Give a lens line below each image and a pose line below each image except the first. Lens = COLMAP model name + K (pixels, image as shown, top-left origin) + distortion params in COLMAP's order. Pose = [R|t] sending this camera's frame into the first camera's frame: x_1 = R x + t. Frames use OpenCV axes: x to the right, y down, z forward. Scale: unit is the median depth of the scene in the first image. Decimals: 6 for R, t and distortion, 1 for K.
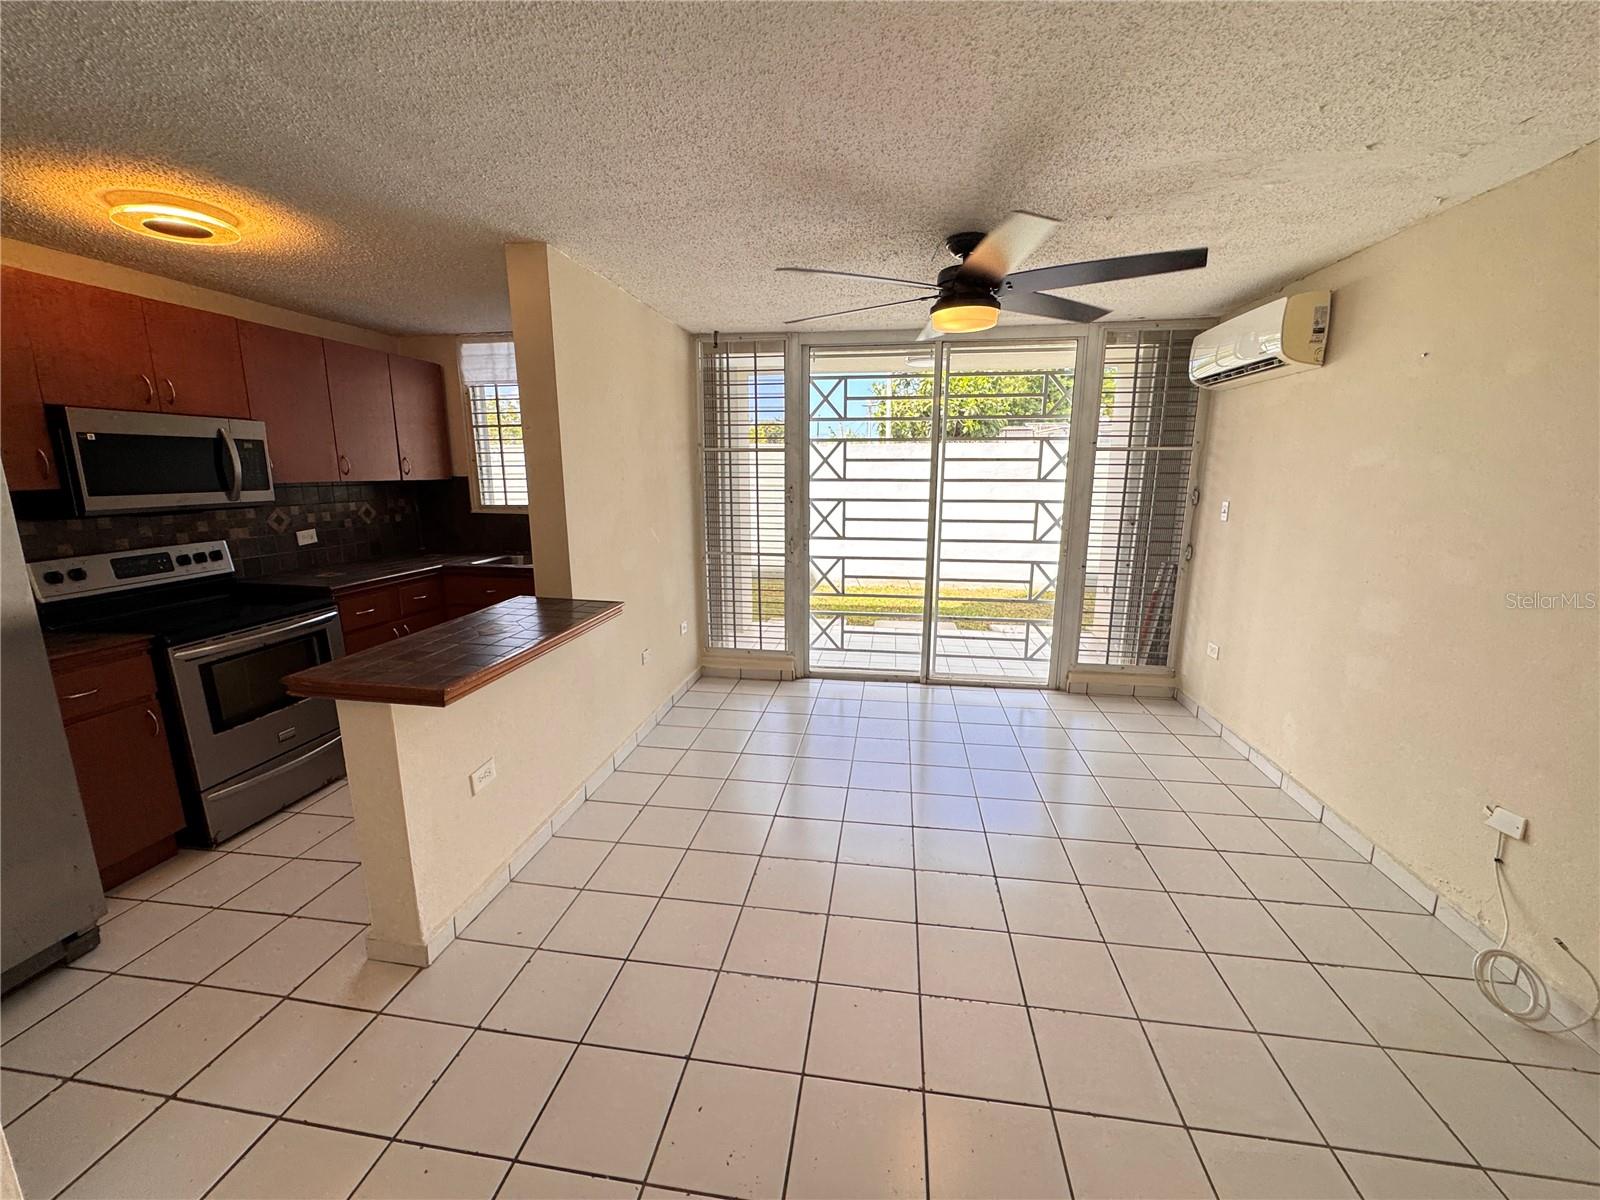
lens RADIAL K [[638.3, 0, 797.1], [0, 638.3, 595.6], [0, 0, 1]] dist [-0.002758, 0.000325]
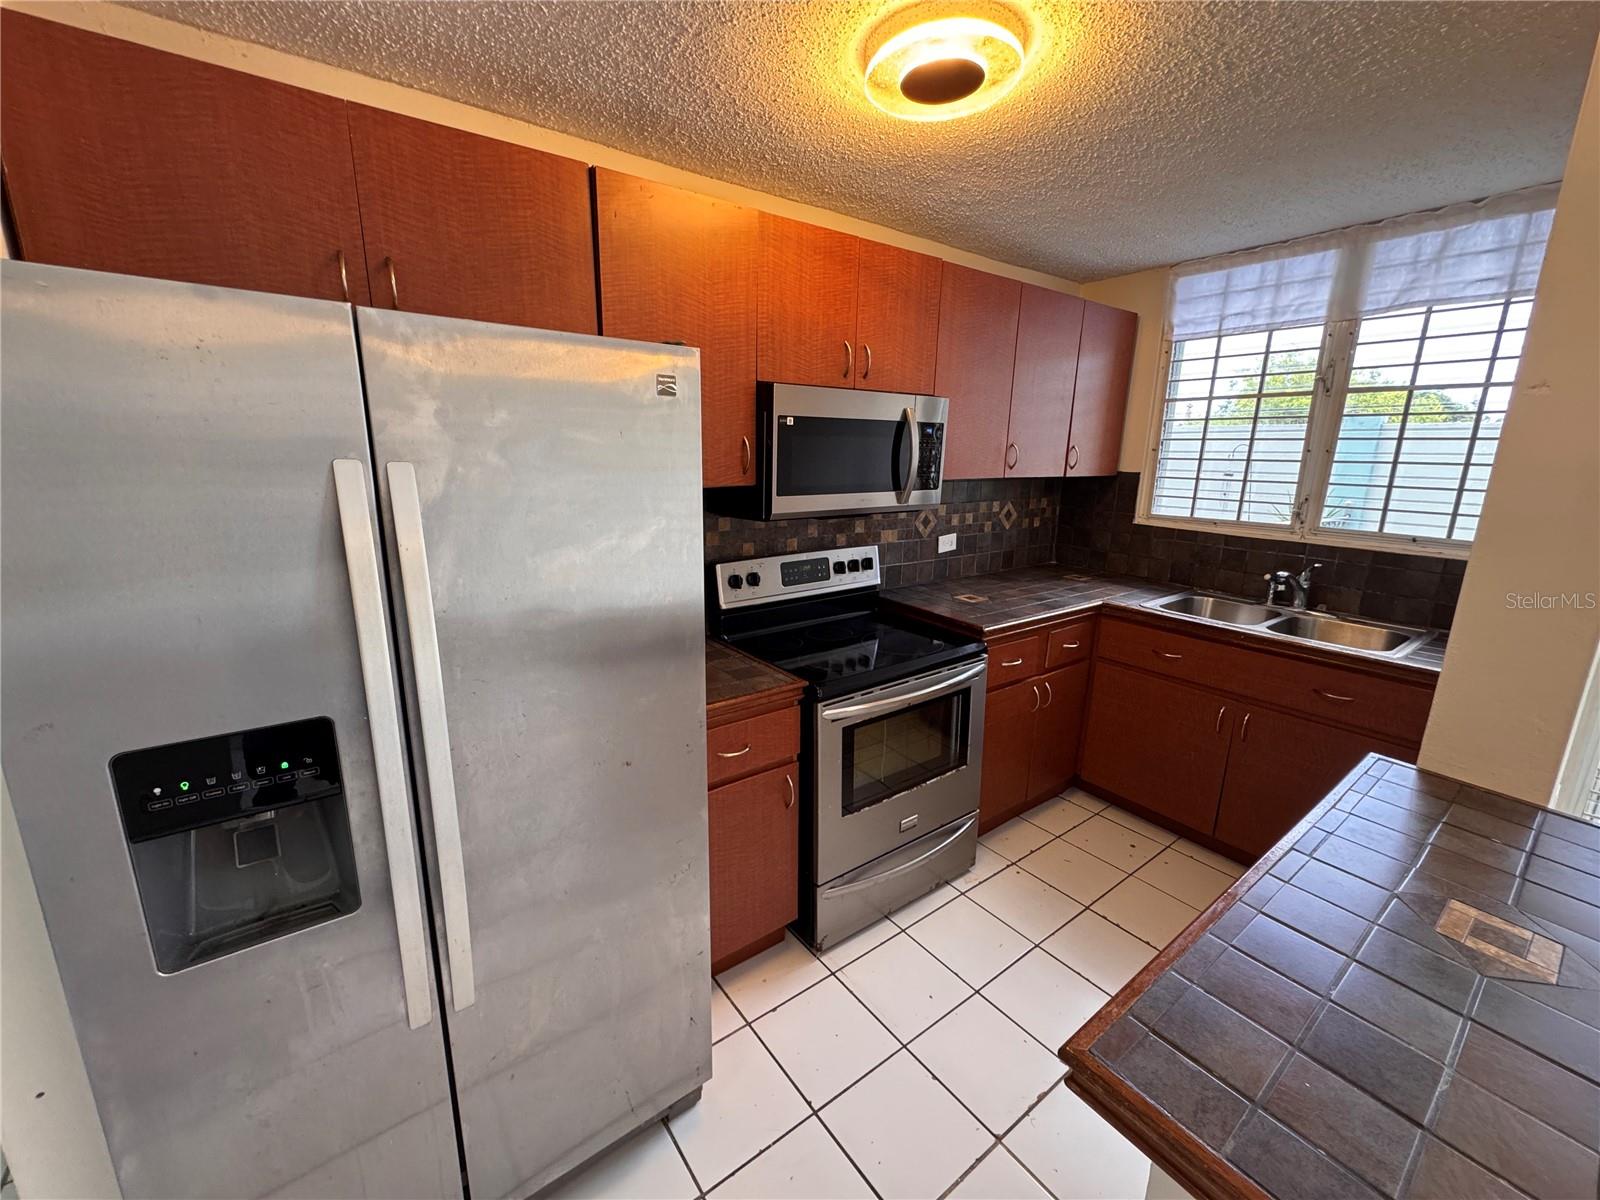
lens RADIAL K [[638.3, 0, 803.3], [0, 638.3, 598.0], [0, 0, 1]] dist [-0.002758, 0.000325]
pose [[0.711360, 0.174822, -0.680738, -0.300518], [-0.153565, 0.983829, 0.092186, -0.063047], [0.685846, 0.038960, 0.726703, 0.256503]]
